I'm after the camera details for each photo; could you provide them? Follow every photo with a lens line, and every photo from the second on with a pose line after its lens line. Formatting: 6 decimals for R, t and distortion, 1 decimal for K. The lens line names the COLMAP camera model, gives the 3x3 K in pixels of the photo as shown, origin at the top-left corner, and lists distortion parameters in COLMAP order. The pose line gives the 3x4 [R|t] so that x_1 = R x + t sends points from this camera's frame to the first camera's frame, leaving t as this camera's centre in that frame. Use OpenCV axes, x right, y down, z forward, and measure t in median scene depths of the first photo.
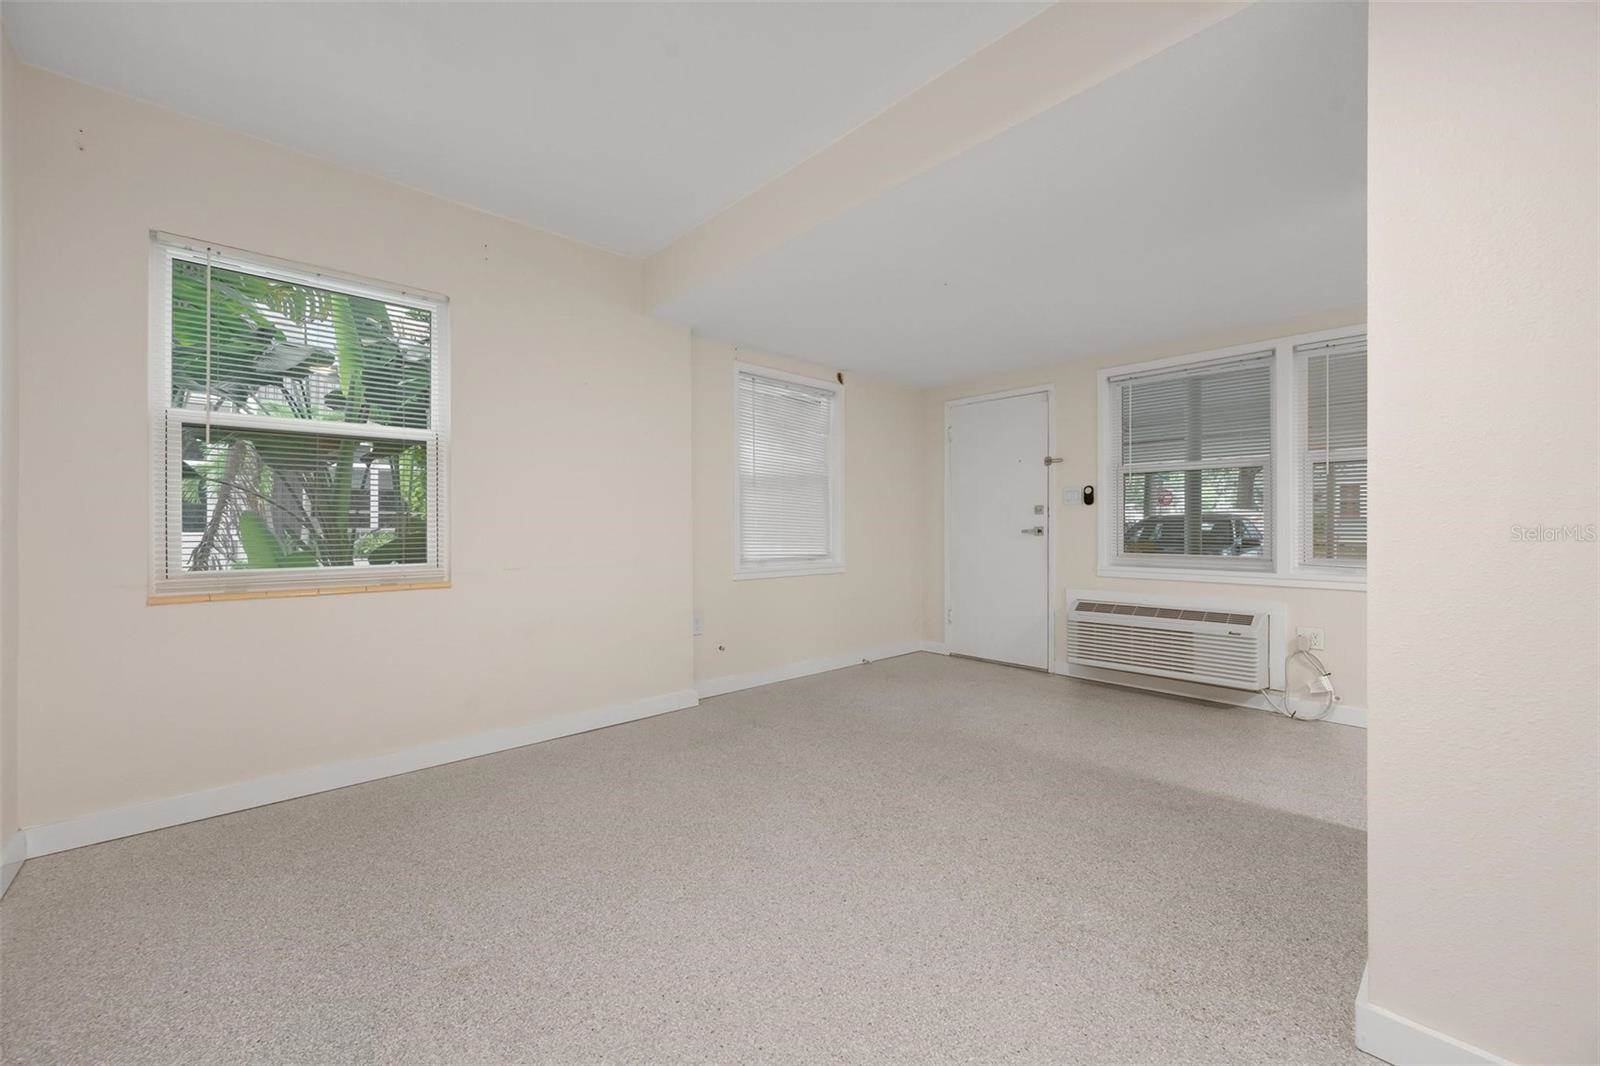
lens RADIAL K [[624.3, 0, 797.8], [0, 624.3, 528.5], [0, 0, 1]] dist [0.000053, -0.000303]
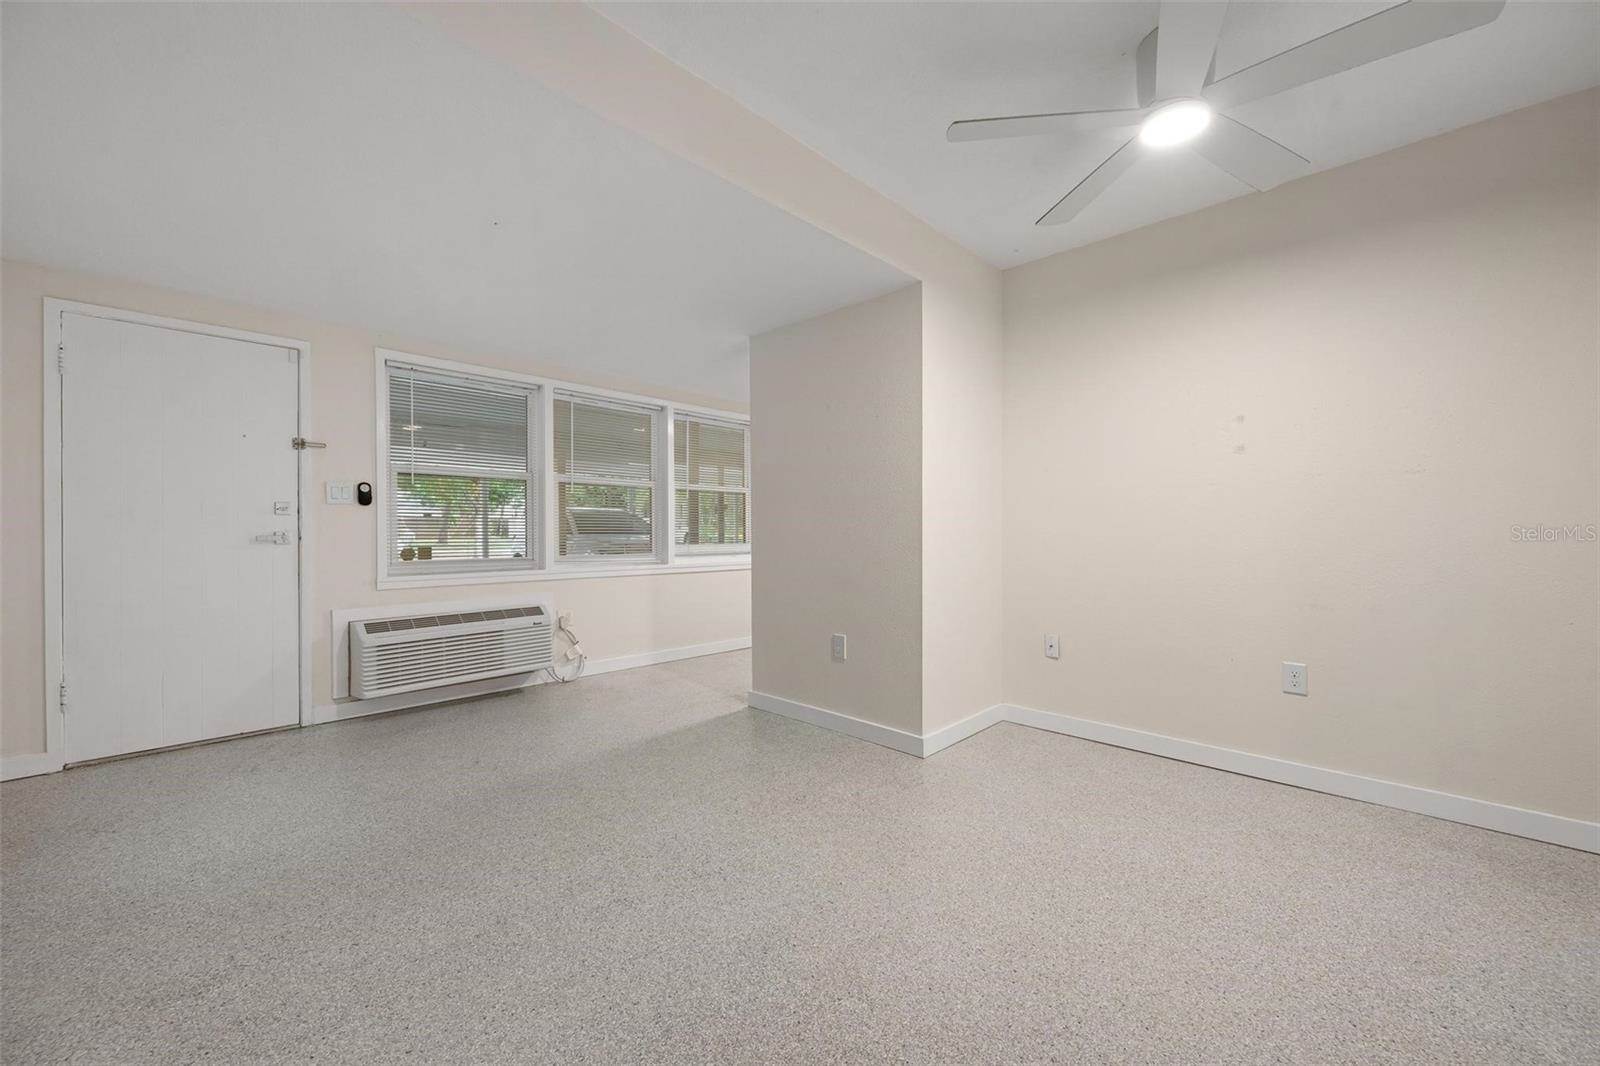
lens RADIAL K [[624.3, 0, 811.6], [0, 624.3, 531.5], [0, 0, 1]] dist [0.000053, -0.000303]
pose [[-0.071996, -0.000183, 0.997405, -0.408114], [0.001912, 0.999998, 0.000321, -0.002298], [-0.997403, 0.001931, -0.071996, 0.466737]]
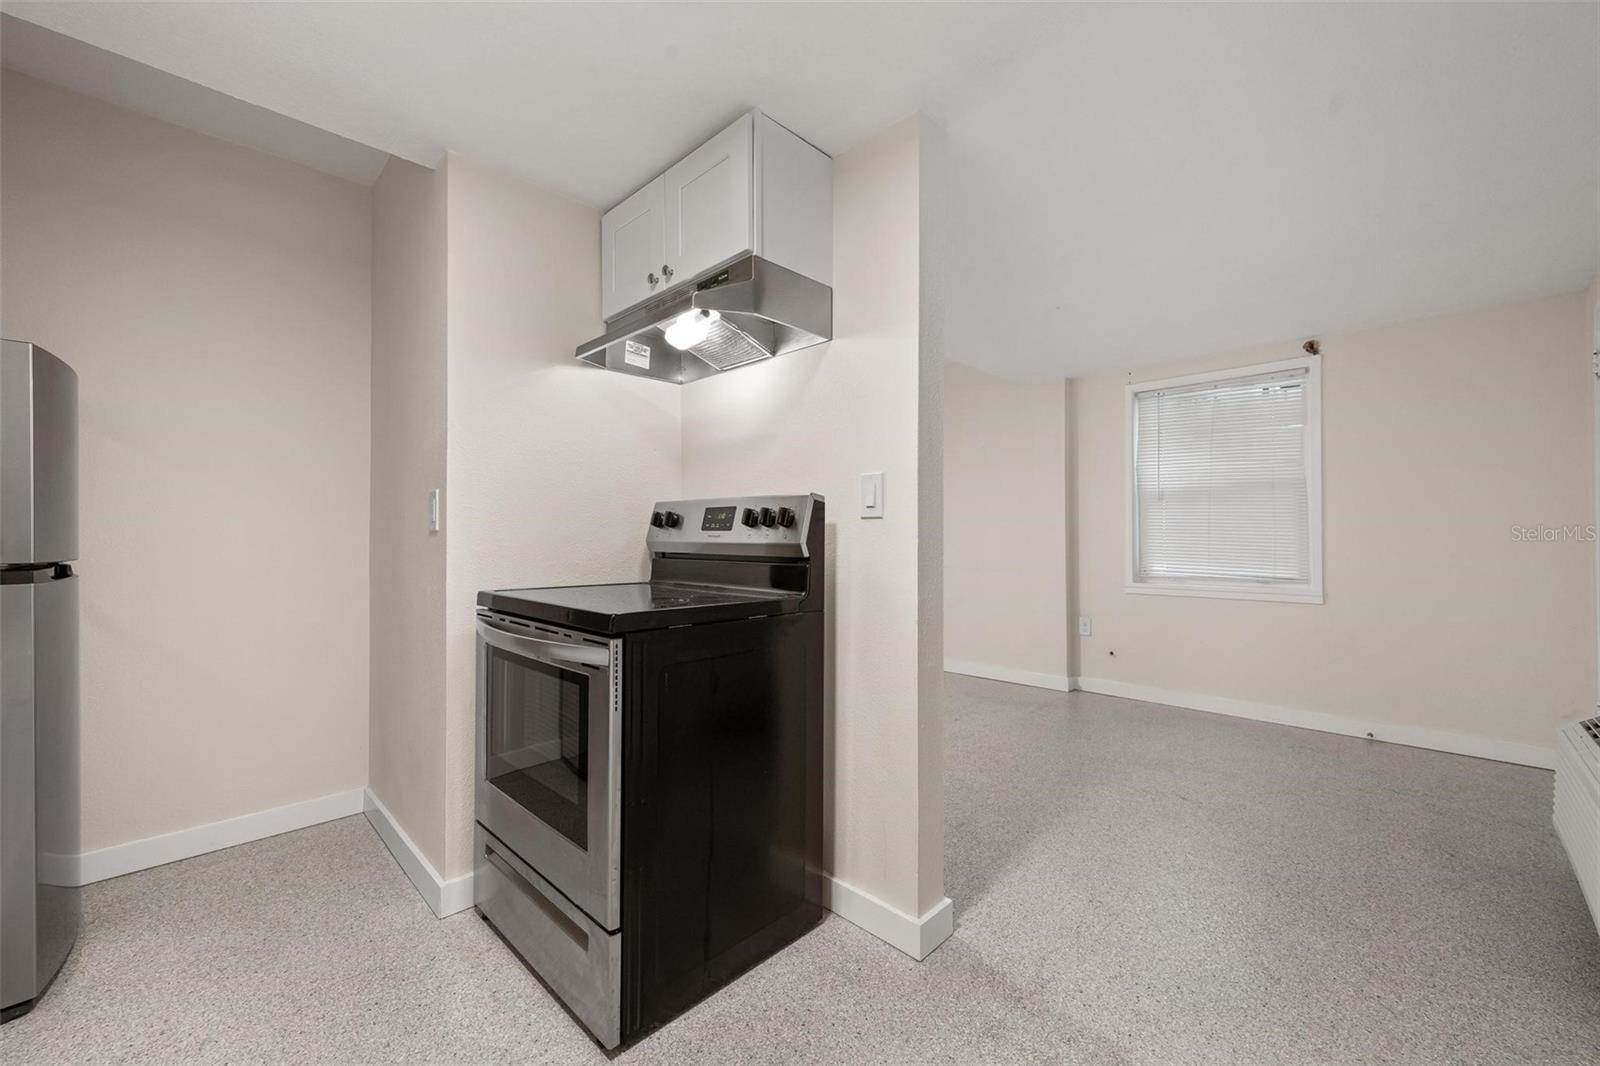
lens RADIAL K [[624.3, 0, 798.7], [0, 624.3, 536.7], [0, 0, 1]] dist [0.000053, -0.000303]
pose [[0.047977, 0.001648, -0.998847, 0.876049], [0.001443, 0.999997, 0.001719, -0.014119], [0.998847, -0.001524, 0.047974, 0.371833]]
